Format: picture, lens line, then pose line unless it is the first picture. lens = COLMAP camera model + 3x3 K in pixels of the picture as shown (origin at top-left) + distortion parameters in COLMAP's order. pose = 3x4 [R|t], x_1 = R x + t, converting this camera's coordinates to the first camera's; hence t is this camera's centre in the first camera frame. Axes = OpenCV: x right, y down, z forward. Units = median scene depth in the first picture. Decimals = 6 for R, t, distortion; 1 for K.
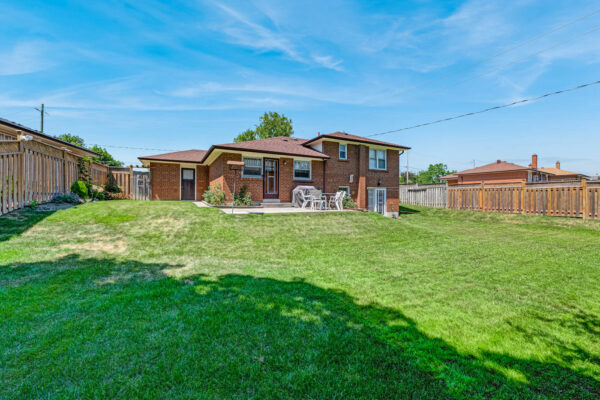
lens RADIAL K [[246.4, 0, 301.5], [0, 246.4, 201.4], [0, 0, 1]] dist [-0.012083, 0.001046]
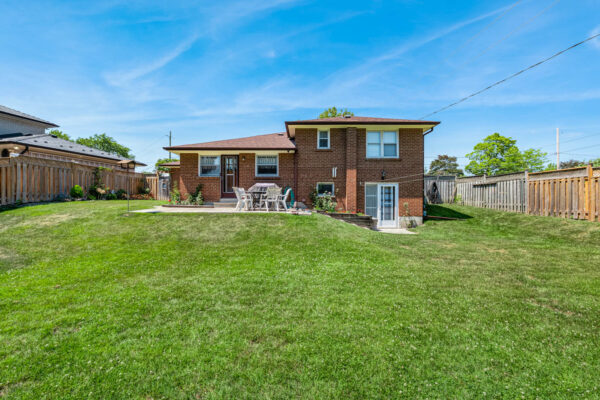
lens RADIAL K [[246.4, 0, 302.3], [0, 246.4, 200.1], [0, 0, 1]] dist [-0.012083, 0.001046]
pose [[0.878812, -0.001959, -0.477165, 0.484302], [-0.003432, 0.999940, -0.010426, 0.004324], [0.477157, 0.010800, 0.878752, 0.263631]]
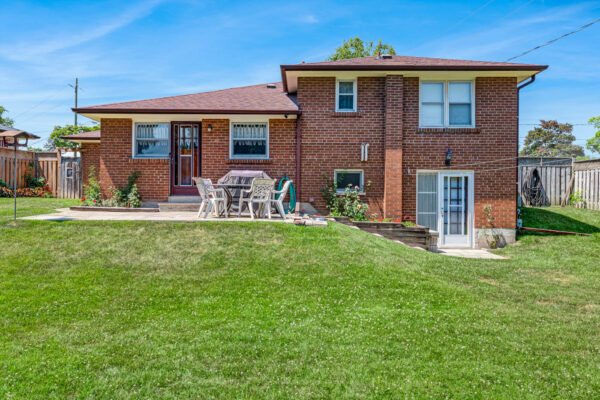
lens RADIAL K [[426.0, 0, 299.7], [0, 426.0, 197.4], [0, 0, 1]] dist [0.000793, 0.001140]
pose [[0.876258, 0.001733, -0.481839, 0.477110], [-0.007783, 0.999914, -0.010557, 0.000870], [0.481779, 0.013001, 0.876196, 0.248150]]
